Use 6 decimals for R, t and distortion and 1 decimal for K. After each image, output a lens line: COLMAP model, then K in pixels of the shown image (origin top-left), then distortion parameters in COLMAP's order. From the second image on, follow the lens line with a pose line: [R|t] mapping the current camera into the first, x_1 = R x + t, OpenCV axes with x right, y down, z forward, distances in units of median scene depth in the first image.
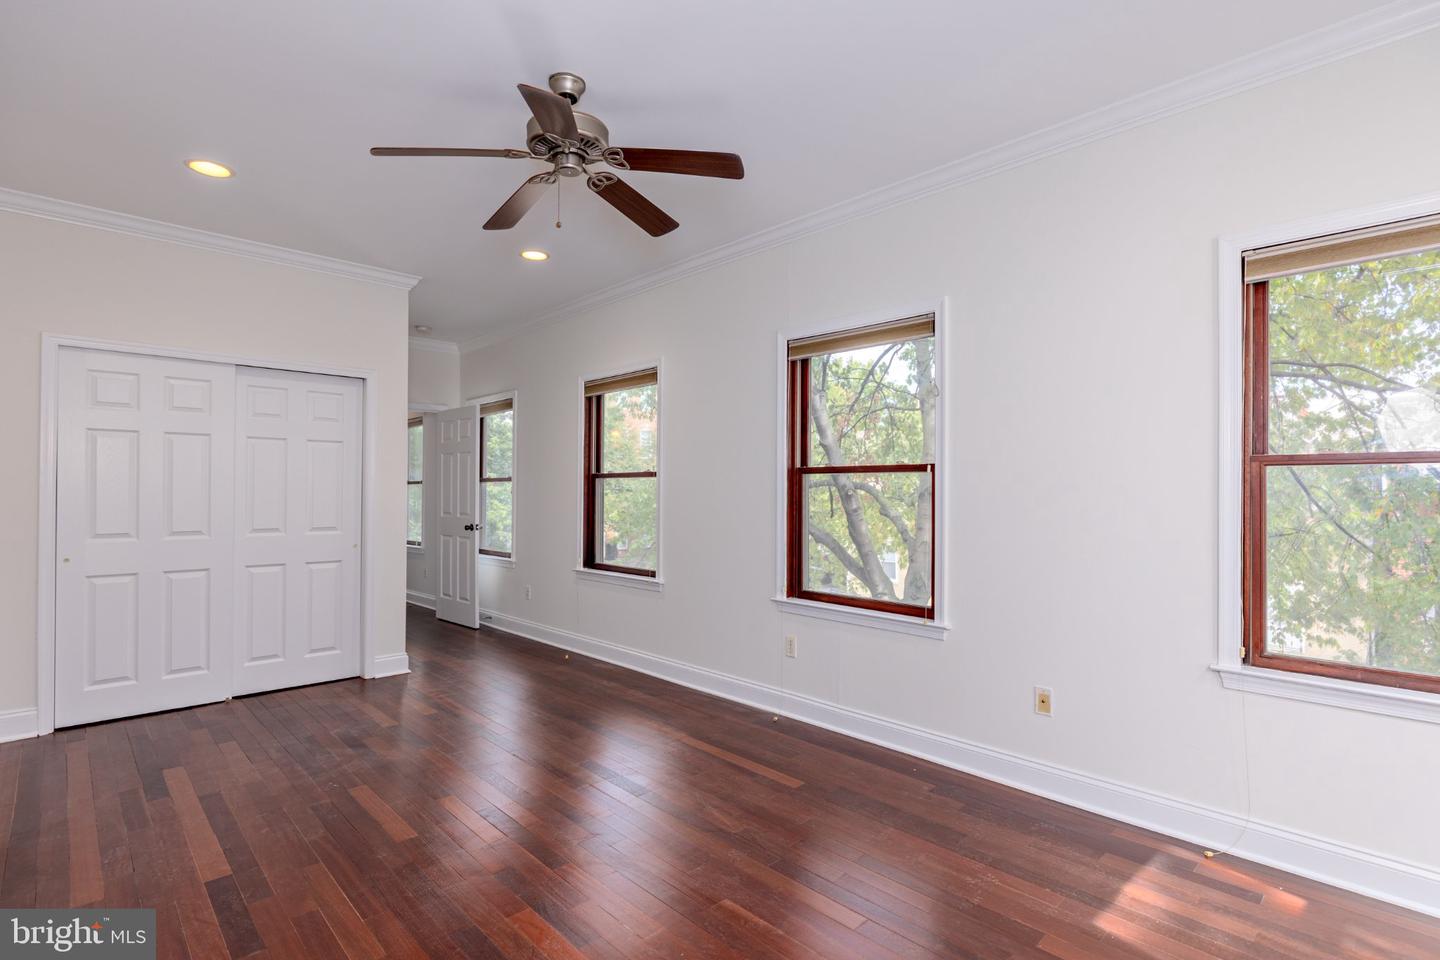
lens RADIAL K [[694.1, 0, 715.9], [0, 694.1, 488.1], [0, 0, 1]] dist [-0.006850, -0.001181]
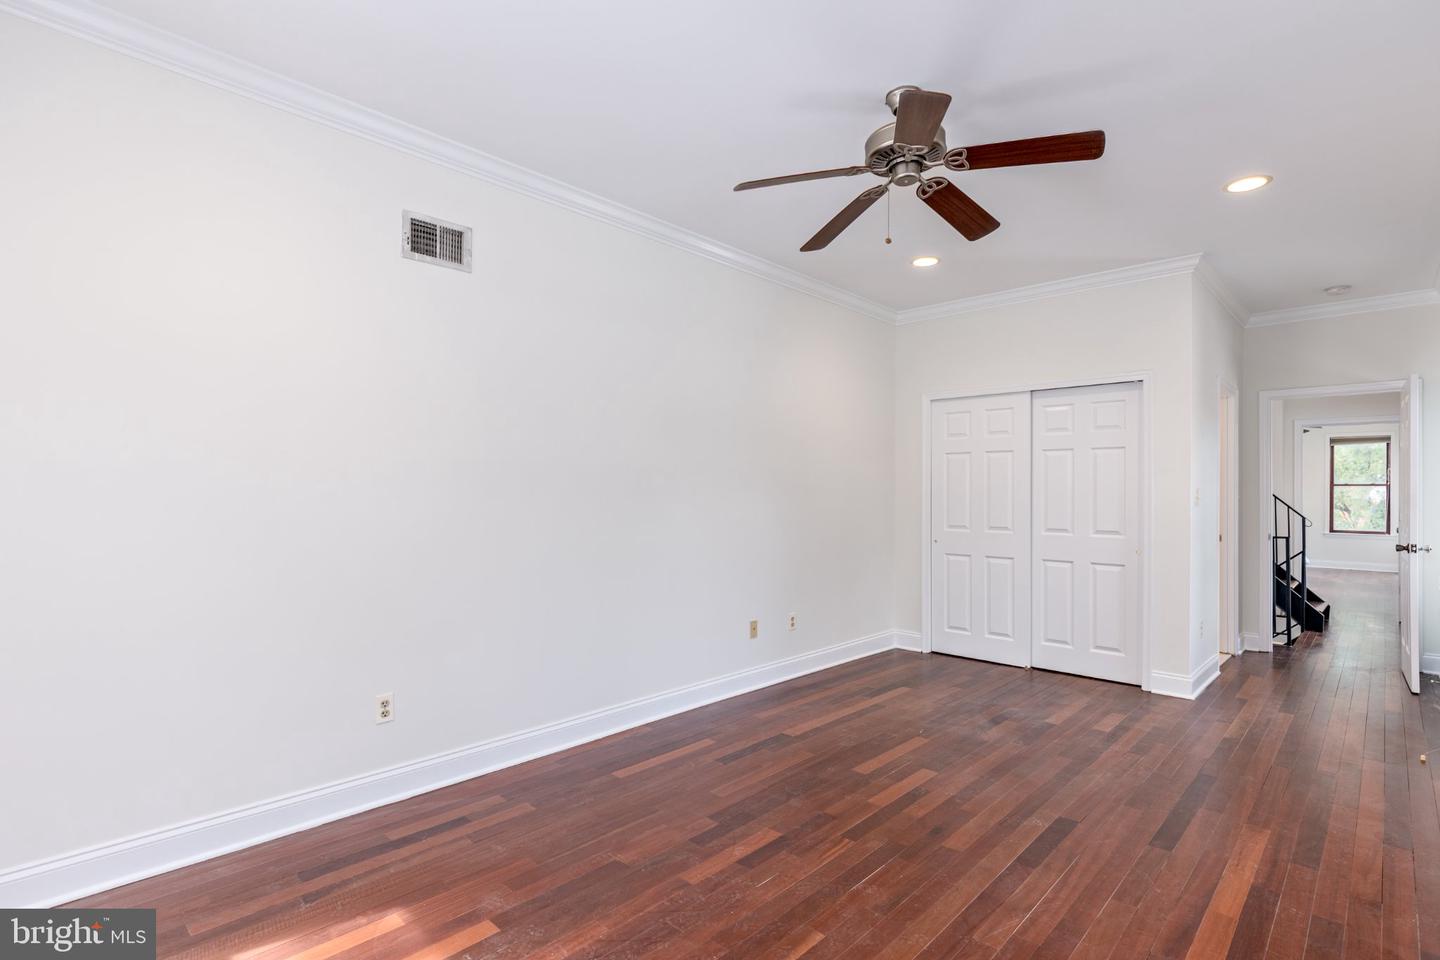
lens RADIAL K [[694.1, 0, 741.4], [0, 694.1, 498.2], [0, 0, 1]] dist [-0.006850, -0.001181]
pose [[0.058104, 0.006059, -0.998292, 0.645011], [0.001757, 0.999979, 0.006172, 0.000389], [0.998309, -0.002112, 0.058092, 0.576832]]
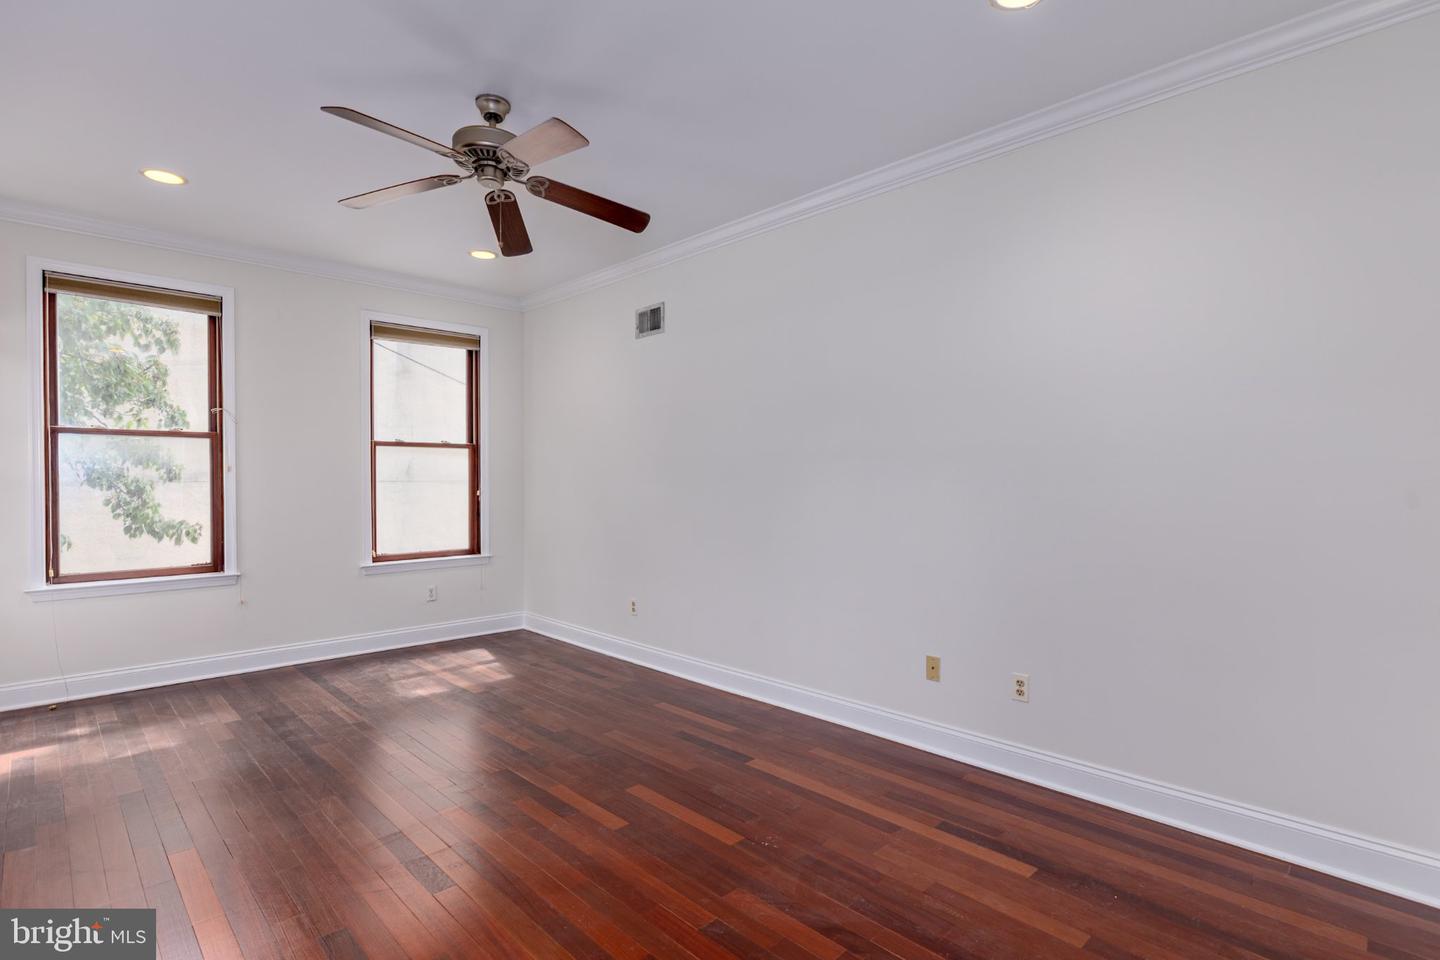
lens RADIAL K [[694.1, 0, 716.9], [0, 694.1, 502.9], [0, 0, 1]] dist [-0.006850, -0.001181]
pose [[-0.999825, -0.001355, -0.018648, -0.452915], [-0.001882, 0.999599, 0.028269, 0.003861], [0.018602, 0.028299, -0.999426, 1.720222]]
